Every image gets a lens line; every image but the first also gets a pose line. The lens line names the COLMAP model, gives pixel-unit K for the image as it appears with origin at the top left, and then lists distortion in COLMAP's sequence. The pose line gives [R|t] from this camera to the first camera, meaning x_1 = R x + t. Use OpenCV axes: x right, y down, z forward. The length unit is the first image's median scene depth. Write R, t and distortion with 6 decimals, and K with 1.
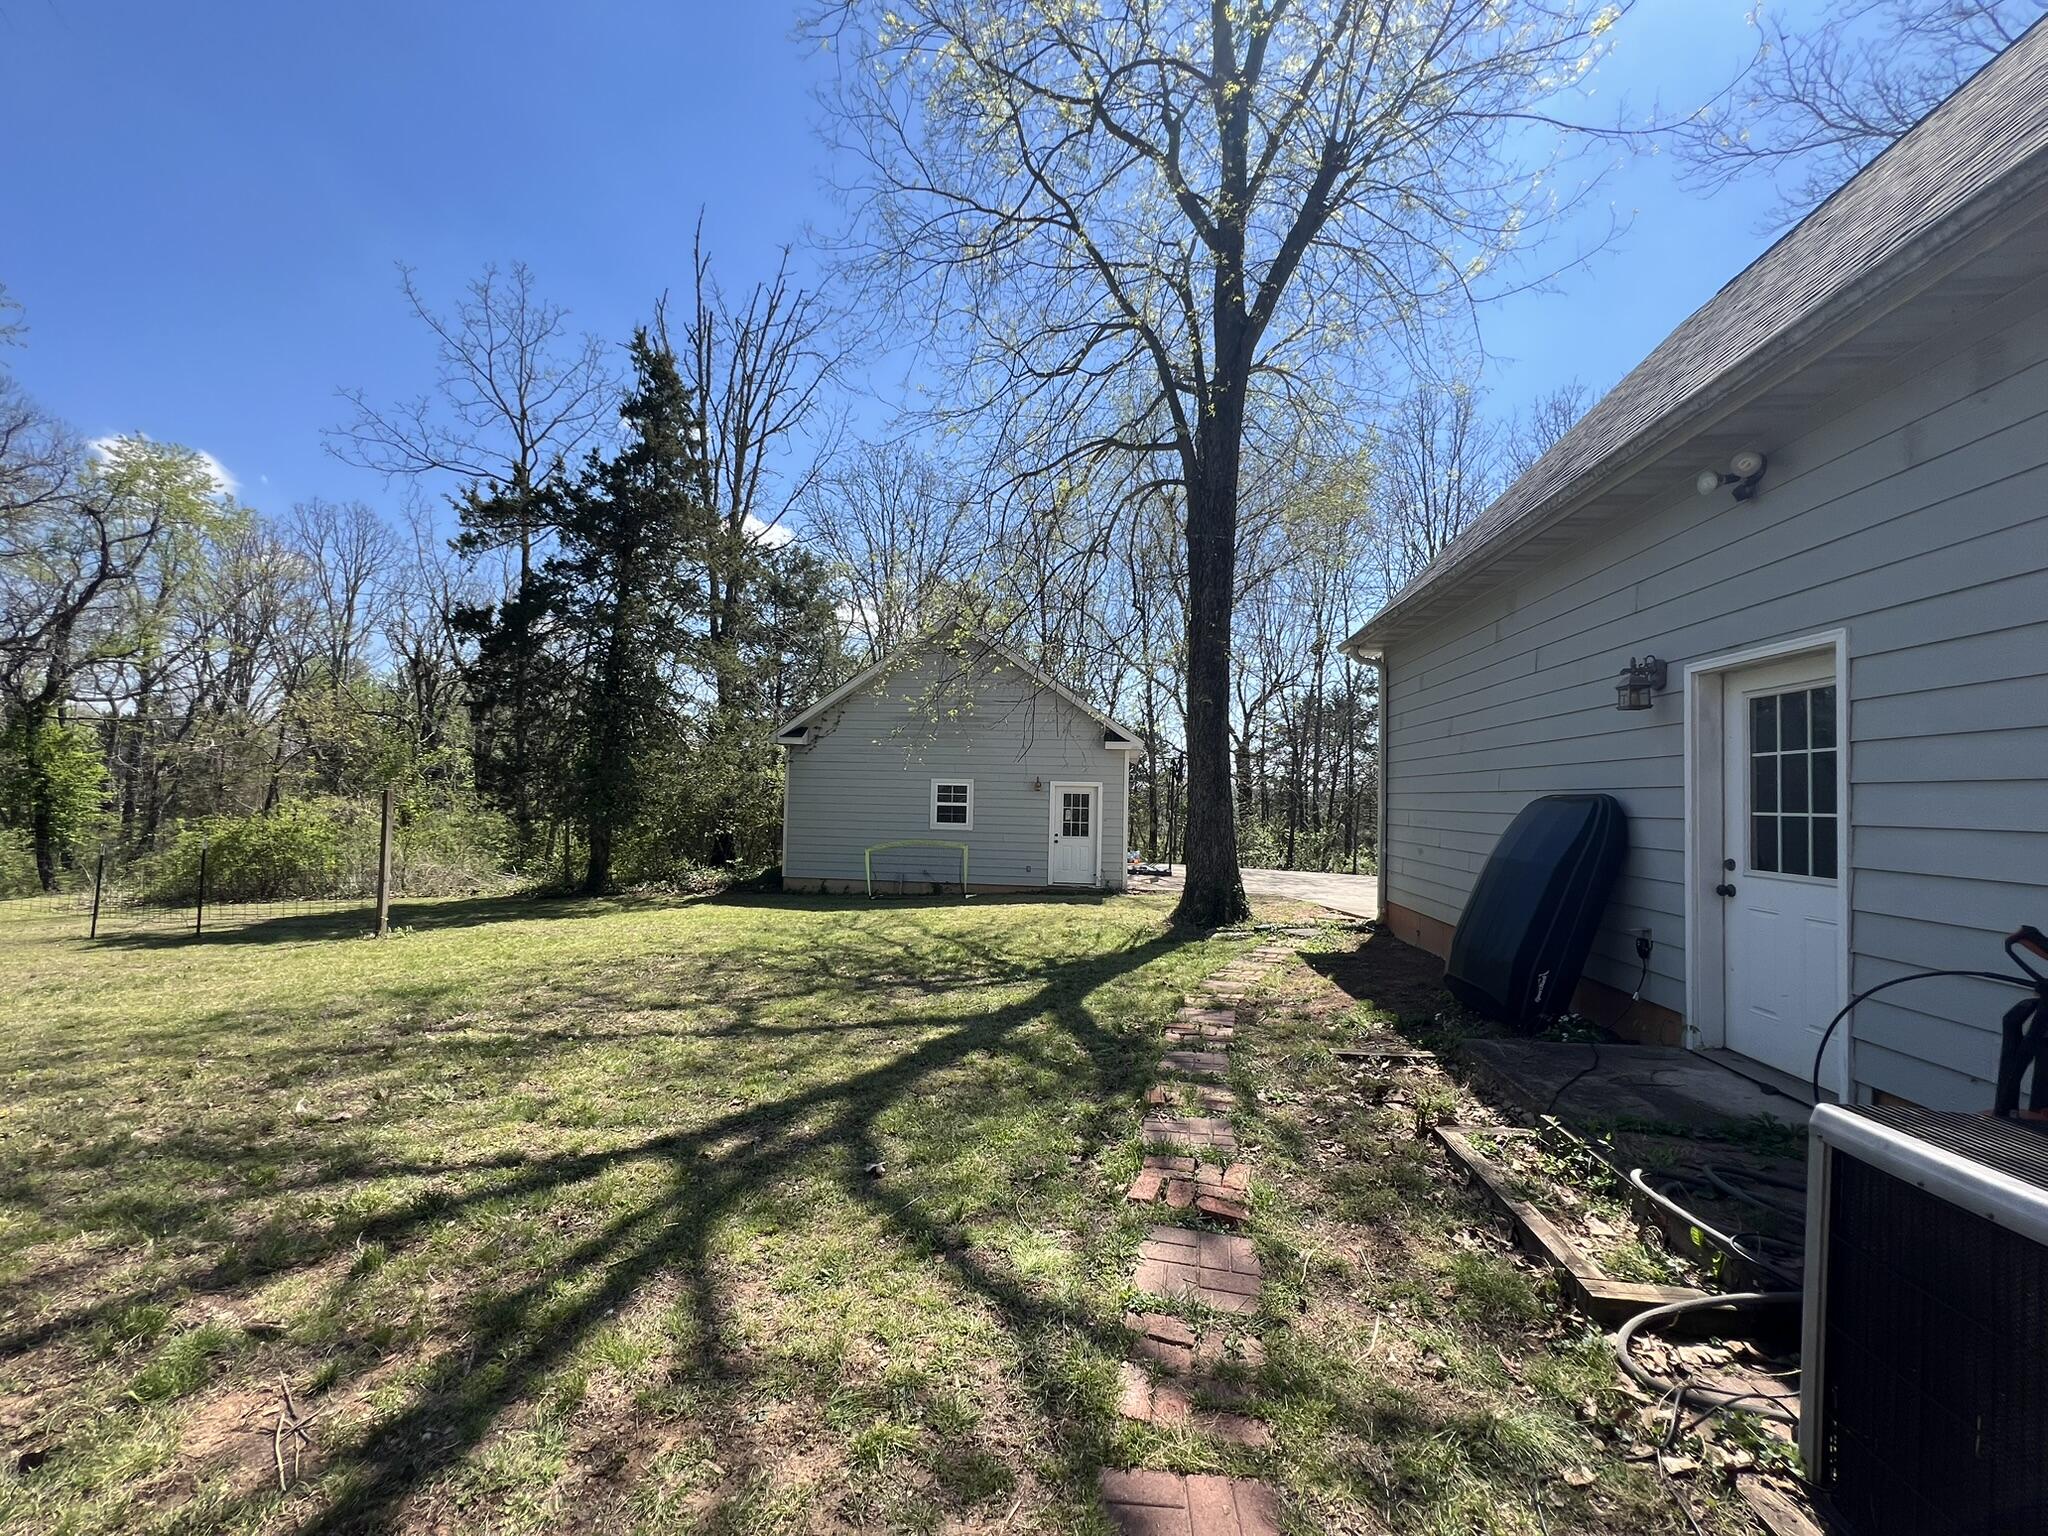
lens RADIAL K [[819.0, 0, 1024.0], [0, 819.0, 768.0], [0, 0, 1]] dist [-0.001224, 0.000272]
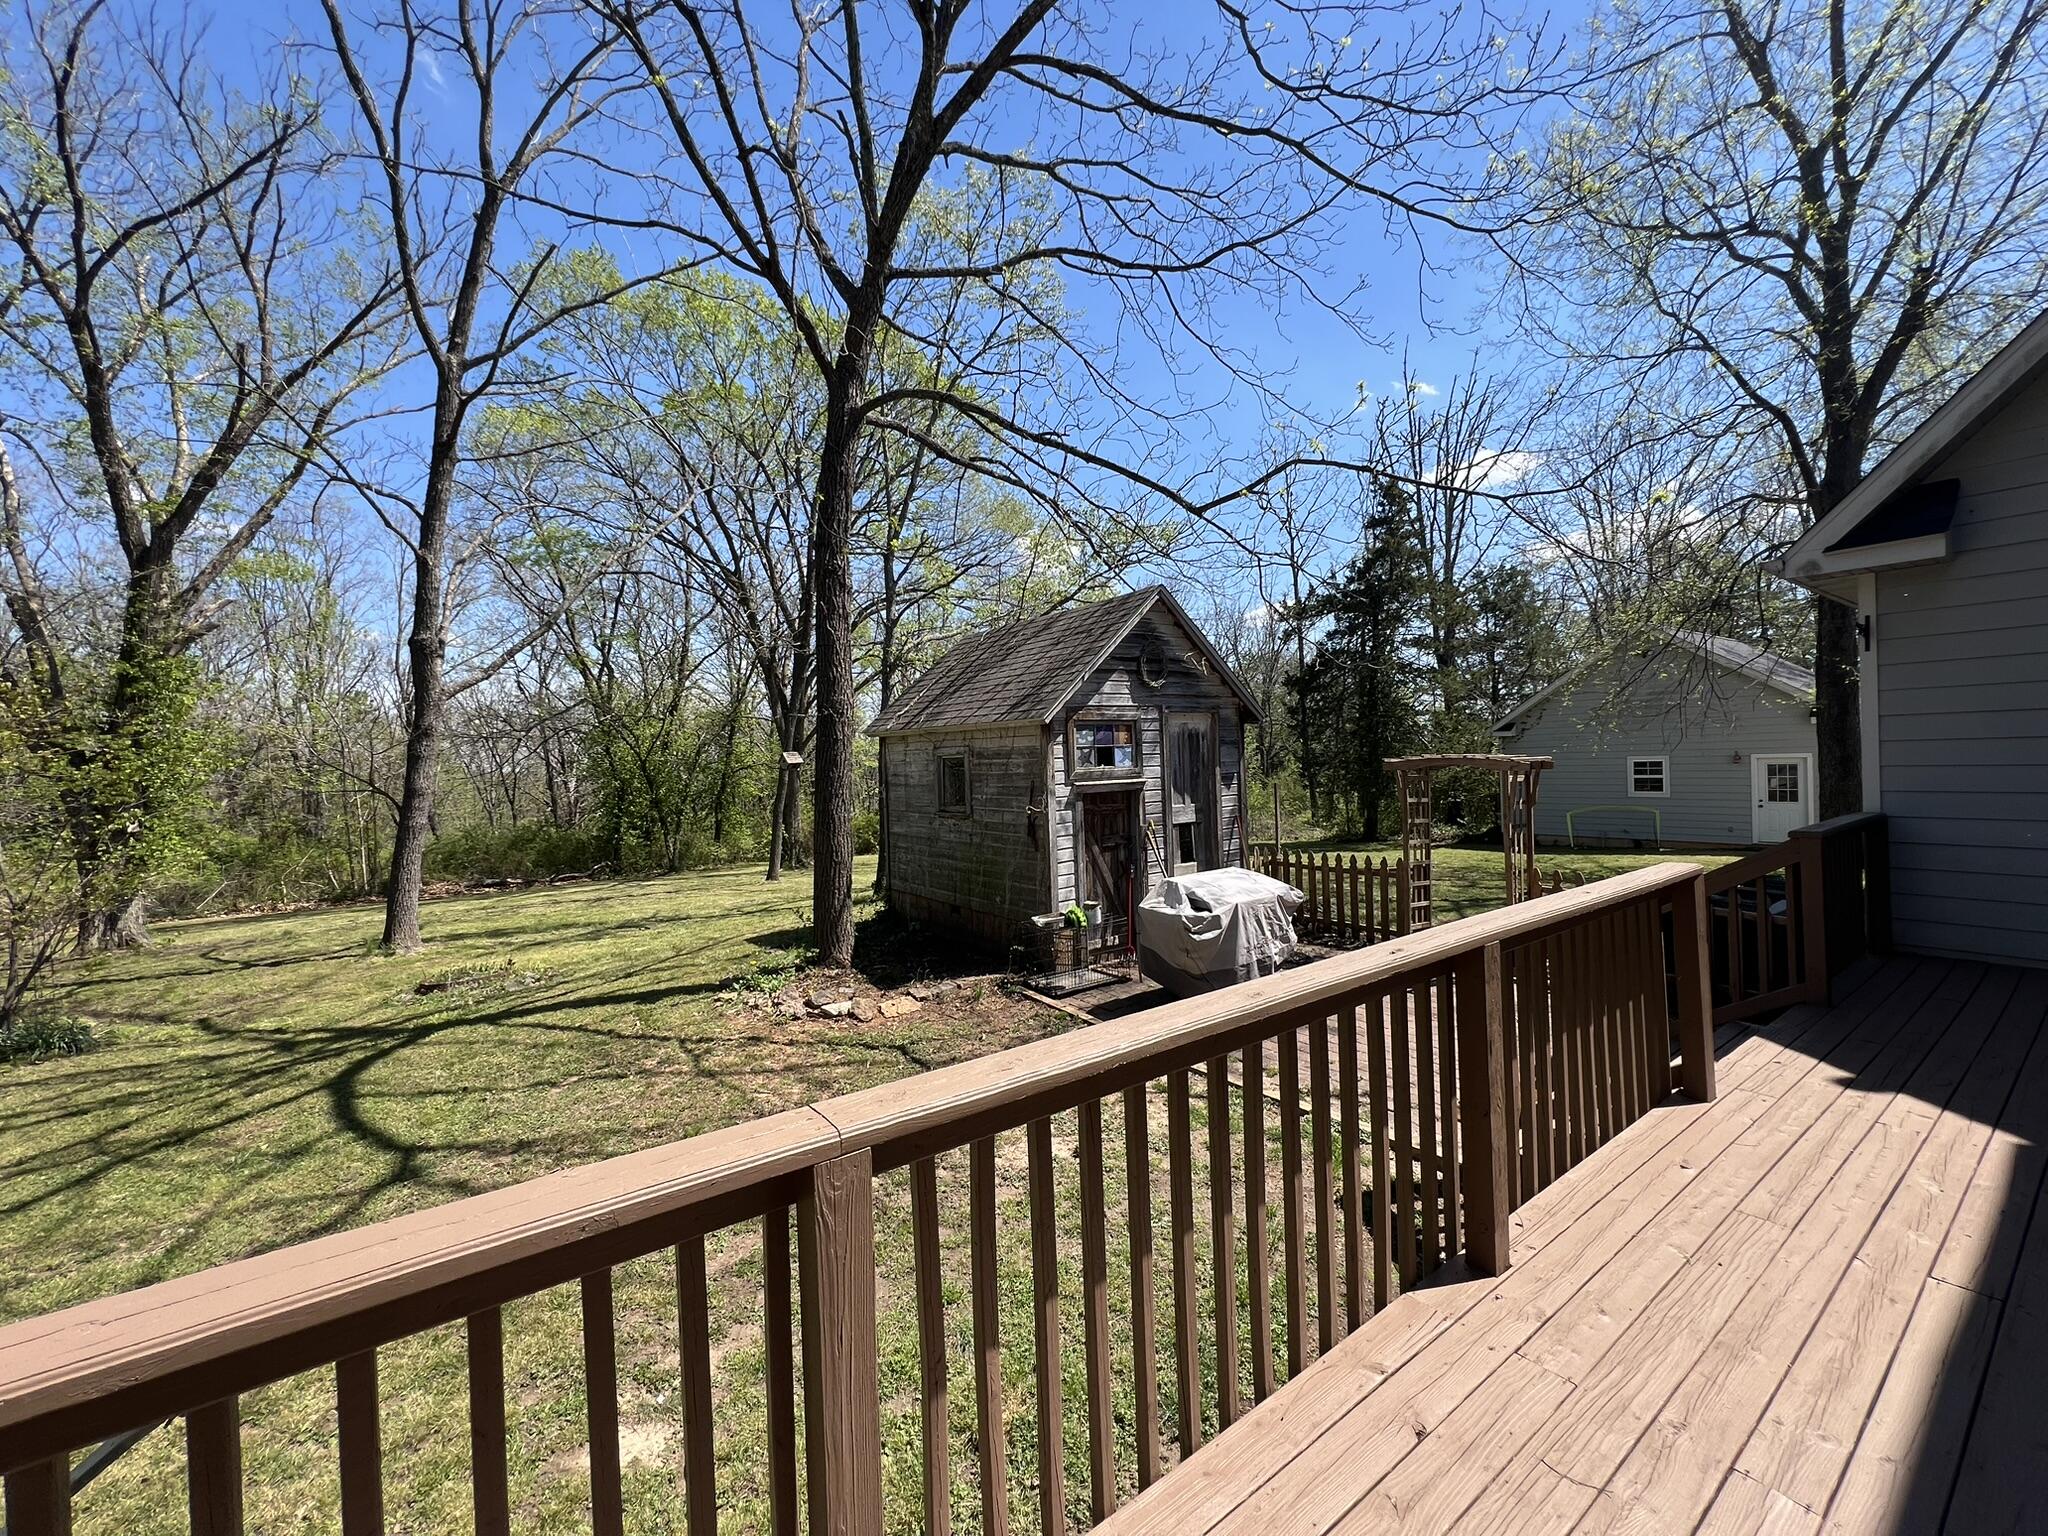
lens RADIAL K [[819.0, 0, 1024.0], [0, 819.0, 768.0], [0, 0, 1]] dist [-0.001224, 0.000272]
pose [[0.673178, -0.039466, -0.738427, 0.182057], [0.069543, 0.997528, 0.010085, -0.044814], [0.736204, -0.058141, 0.674258, -0.506424]]
